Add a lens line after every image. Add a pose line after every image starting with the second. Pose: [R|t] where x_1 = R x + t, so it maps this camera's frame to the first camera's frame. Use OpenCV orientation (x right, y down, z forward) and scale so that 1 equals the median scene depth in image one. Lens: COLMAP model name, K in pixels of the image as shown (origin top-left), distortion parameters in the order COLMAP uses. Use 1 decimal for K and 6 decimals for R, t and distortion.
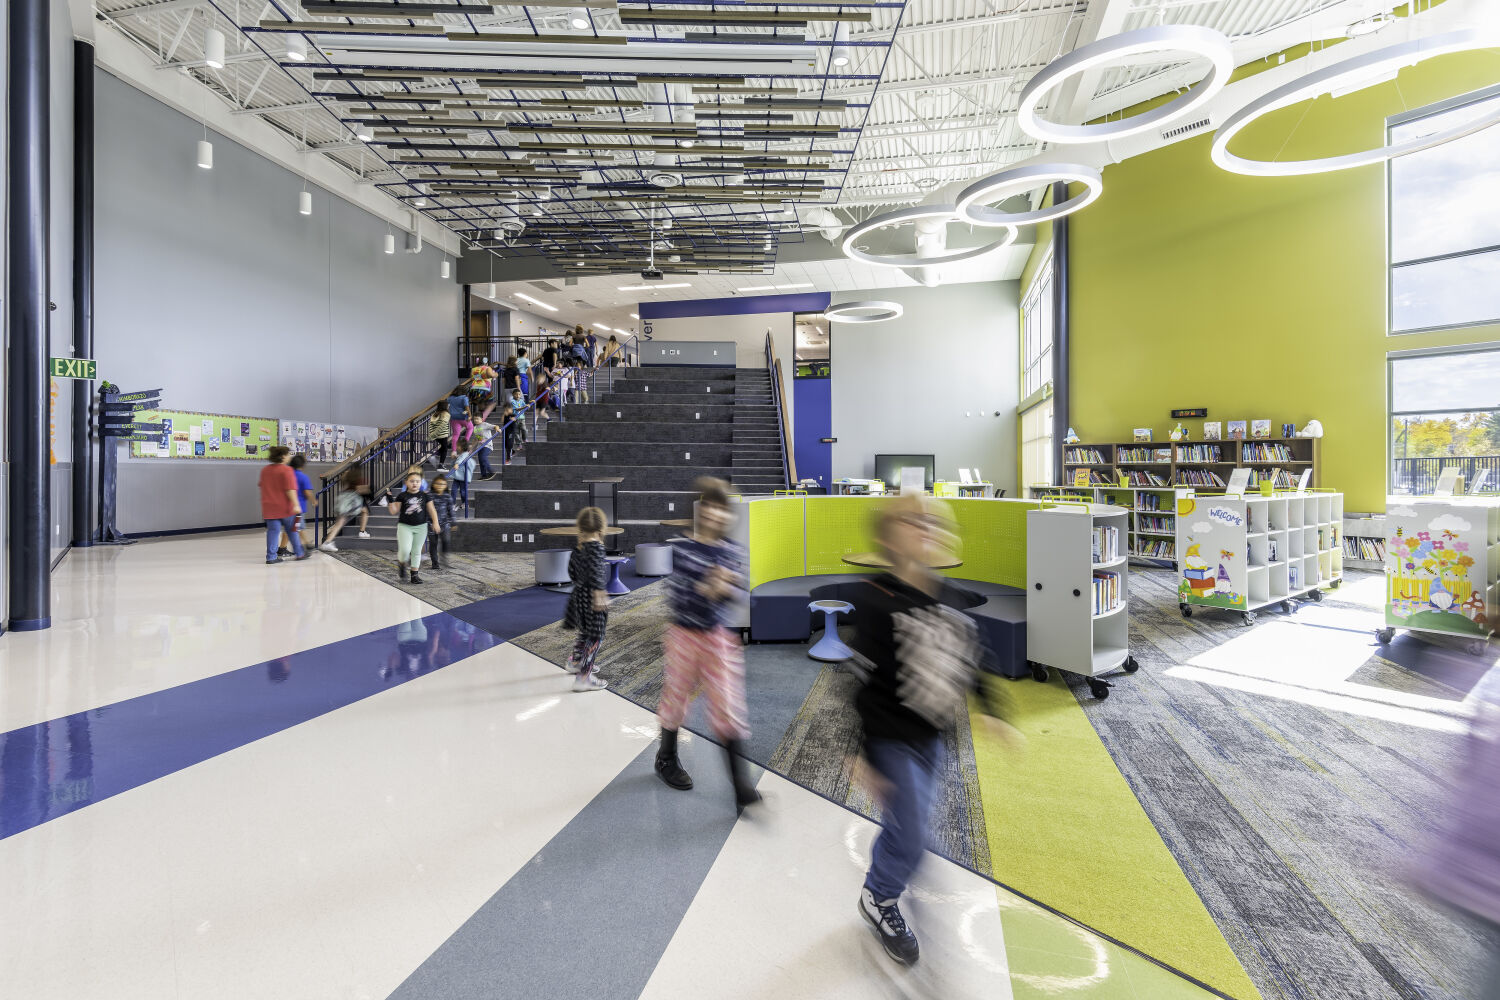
lens RADIAL K [[698.5, 0, 747.7], [0, 698.5, 472.0], [0, 0, 1]] dist [0.001238, -0.000007]
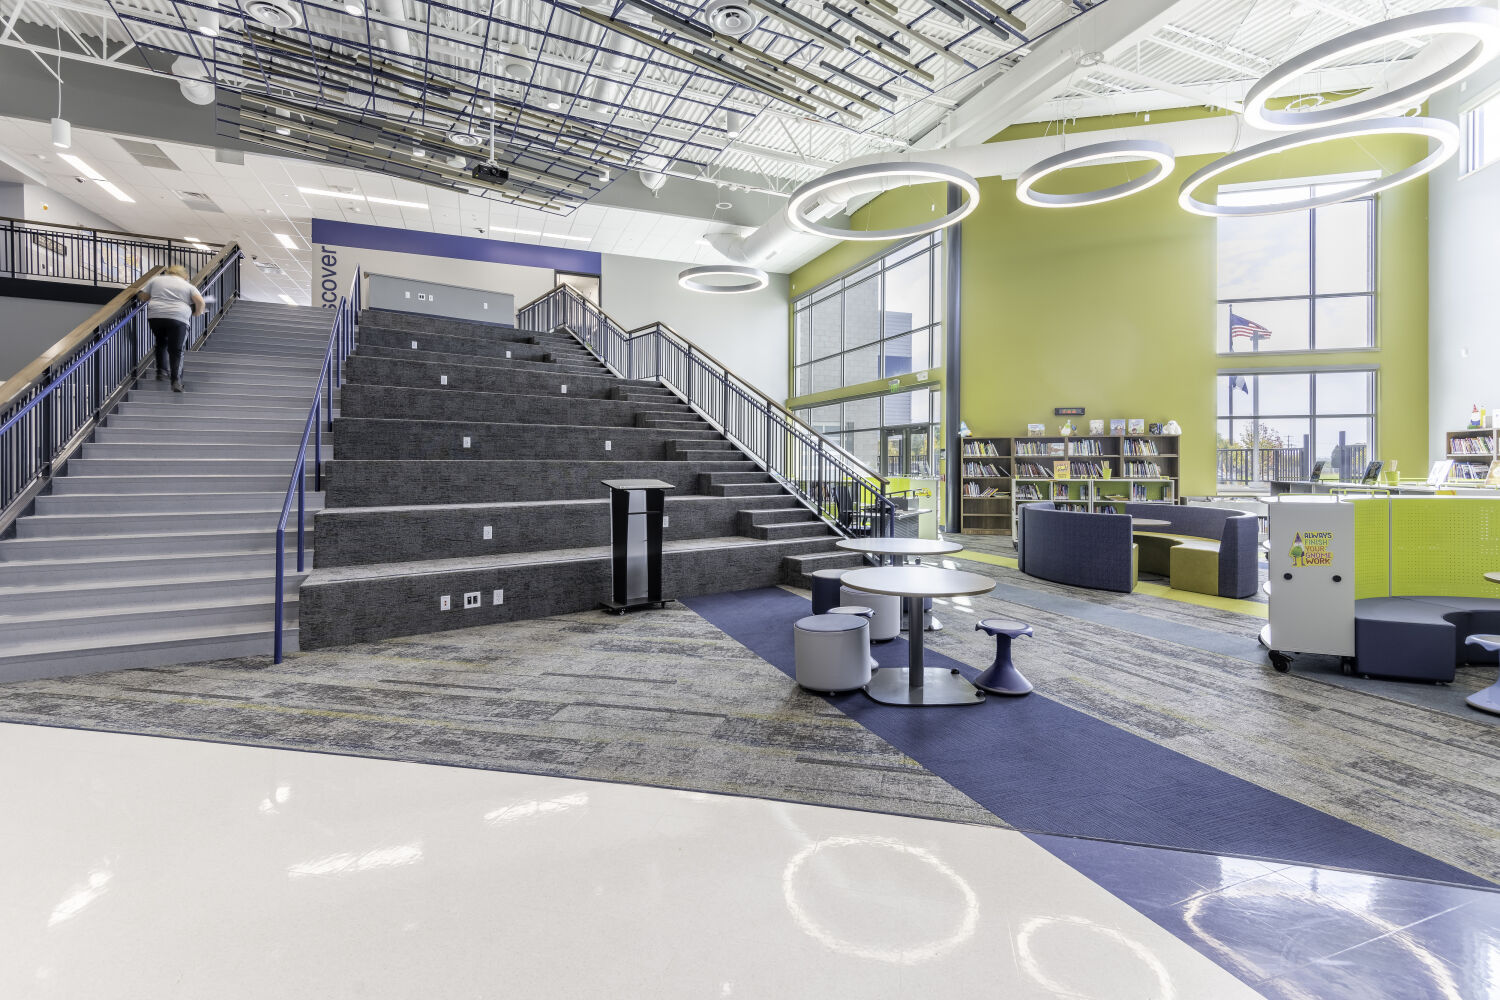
lens RADIAL K [[680.8, 0, 752.2], [0, 680.8, 457.0], [0, 0, 1]] dist [0.012346, 0.000089]
pose [[0.796522, -0.001415, 0.604608, -0.405897], [0.006523, 0.999959, -0.006253, -0.006850], [-0.604575, 0.008924, 0.796498, 0.400786]]
